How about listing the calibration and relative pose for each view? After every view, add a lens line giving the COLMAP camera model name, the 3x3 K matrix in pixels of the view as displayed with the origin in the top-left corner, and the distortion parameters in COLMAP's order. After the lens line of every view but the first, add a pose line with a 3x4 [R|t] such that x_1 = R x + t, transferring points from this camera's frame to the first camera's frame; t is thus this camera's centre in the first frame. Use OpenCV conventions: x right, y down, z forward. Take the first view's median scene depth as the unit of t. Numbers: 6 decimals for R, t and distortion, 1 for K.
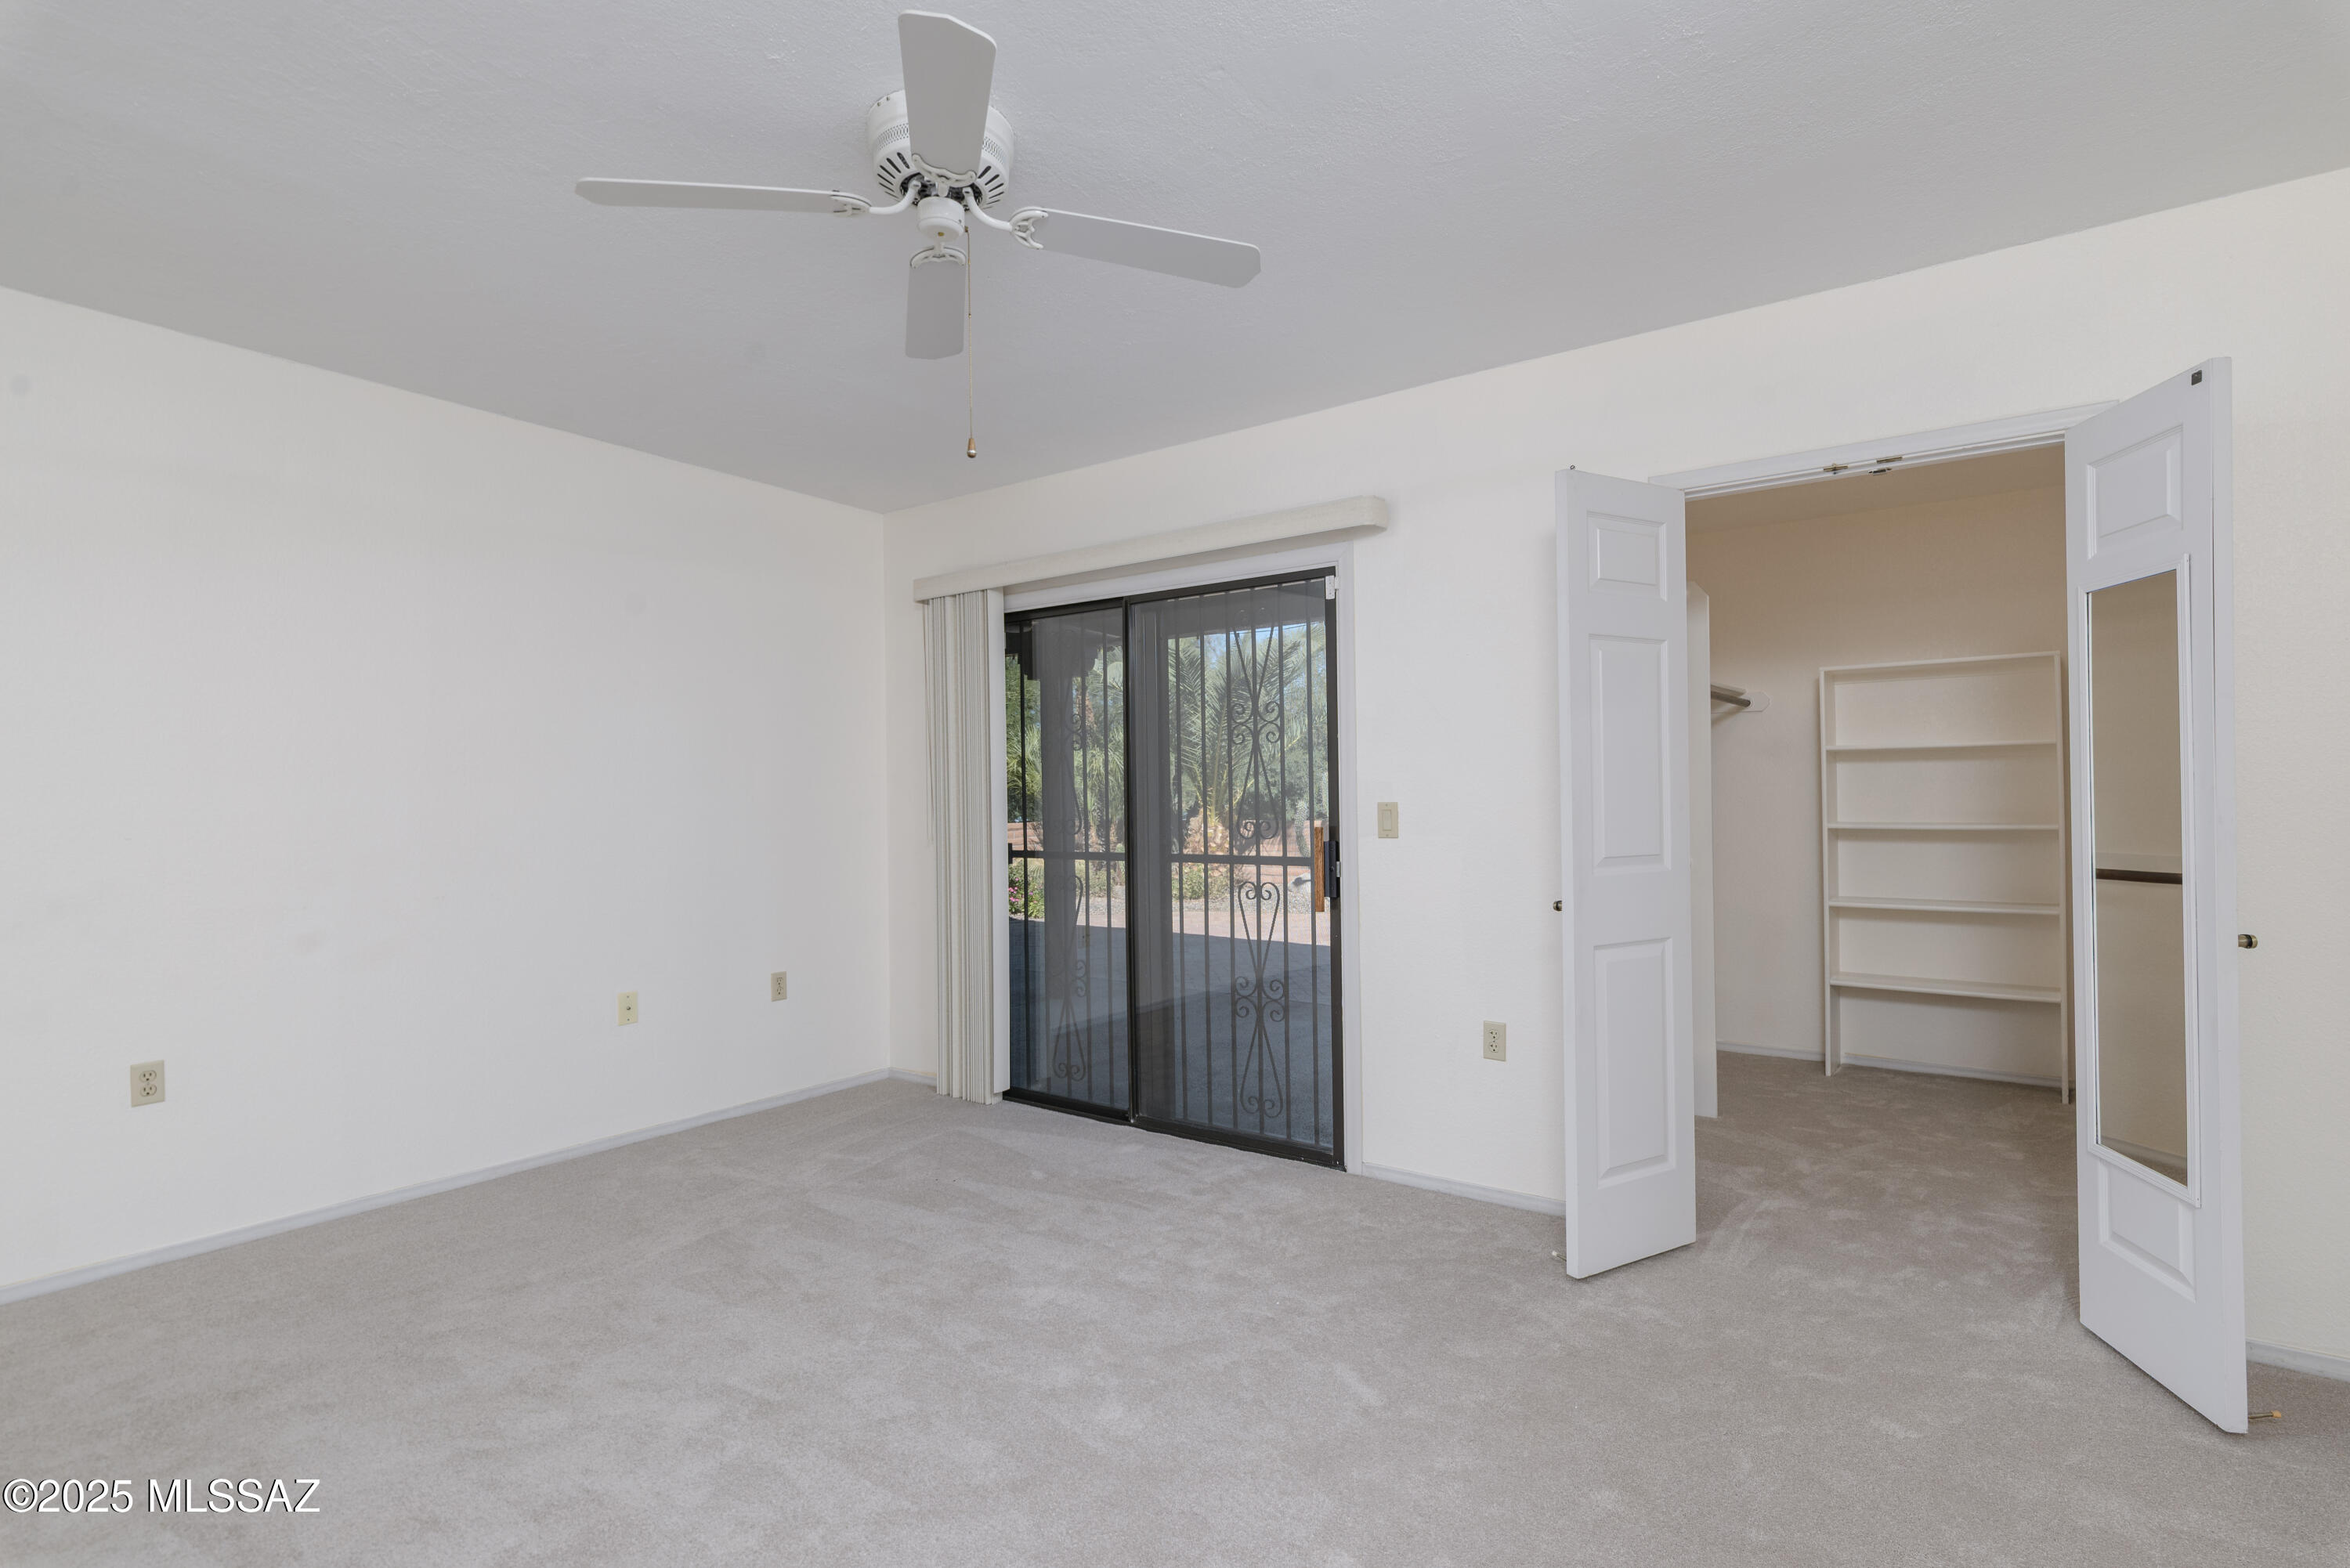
lens RADIAL K [[1166.3, 0, 1172.7], [0, 1166.3, 787.1], [0, 0, 1]] dist [0.000195, 0.000187]
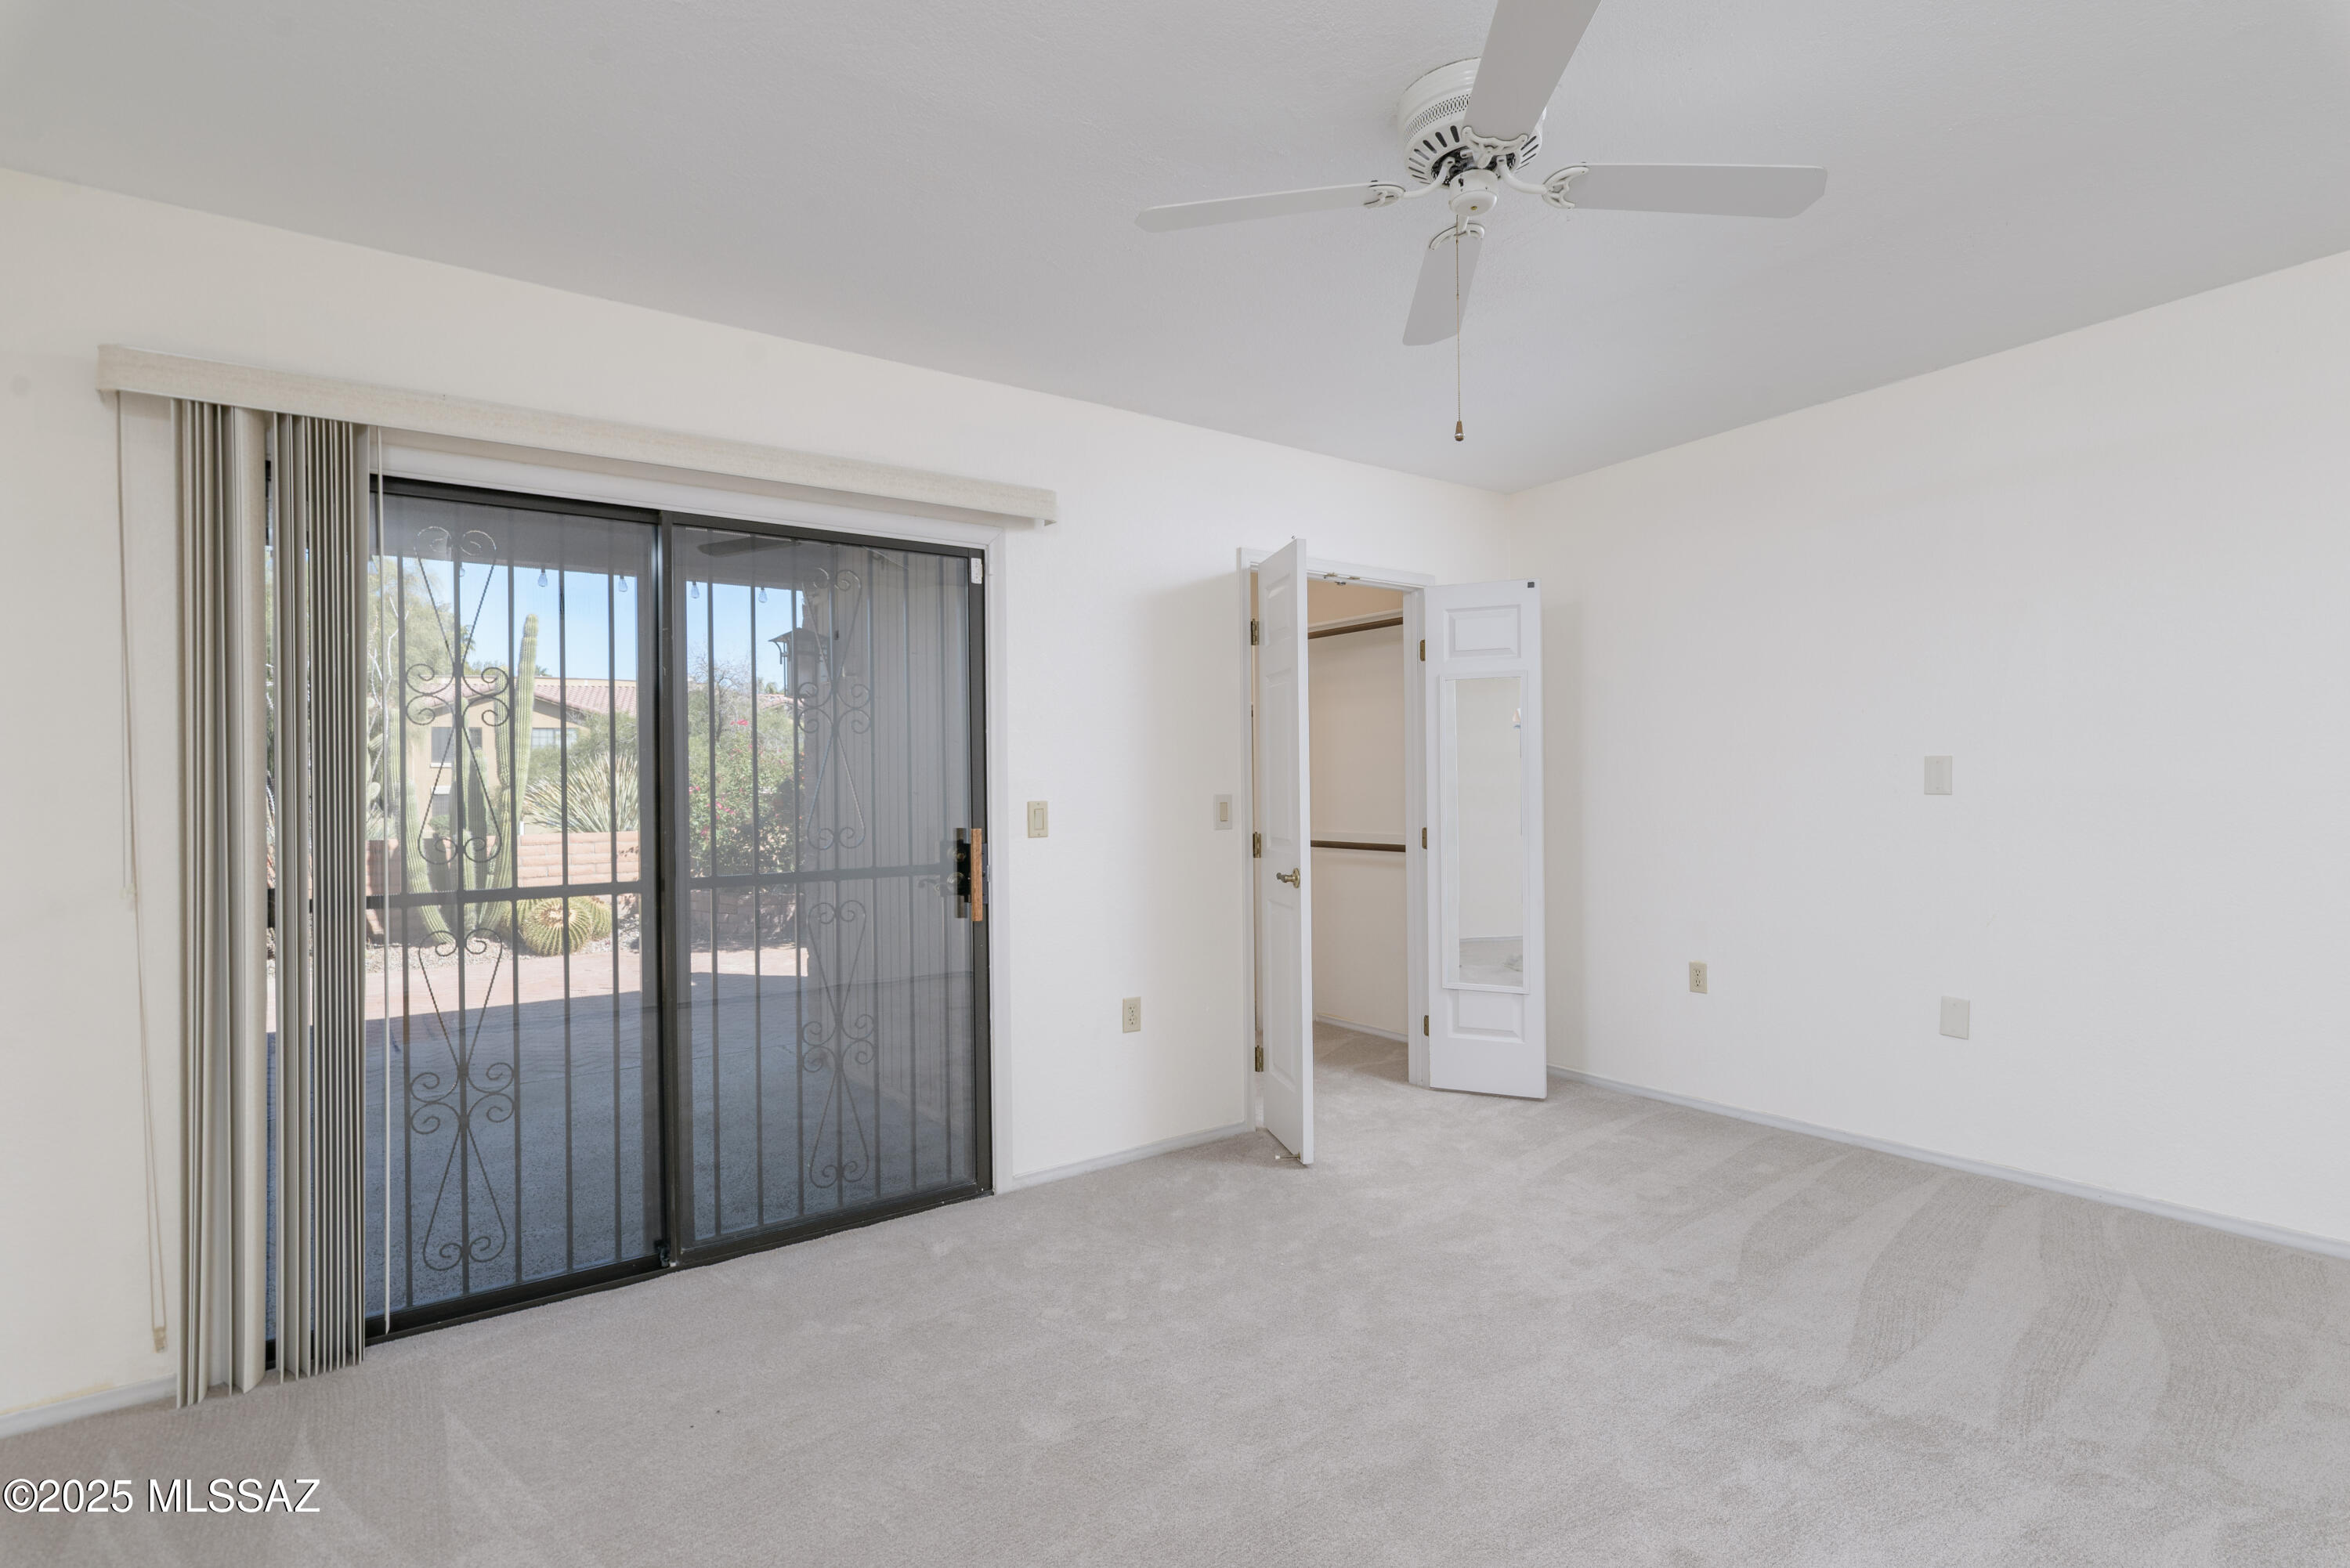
lens RADIAL K [[1166.3, 0, 1175.0], [0, 1166.3, 790.5], [0, 0, 1]] dist [0.000195, 0.000187]
pose [[0.283541, 0.013649, 0.958863, -0.670698], [0.005910, 0.999855, -0.015981, 0.018527], [-0.958942, 0.010198, 0.283419, 0.552774]]
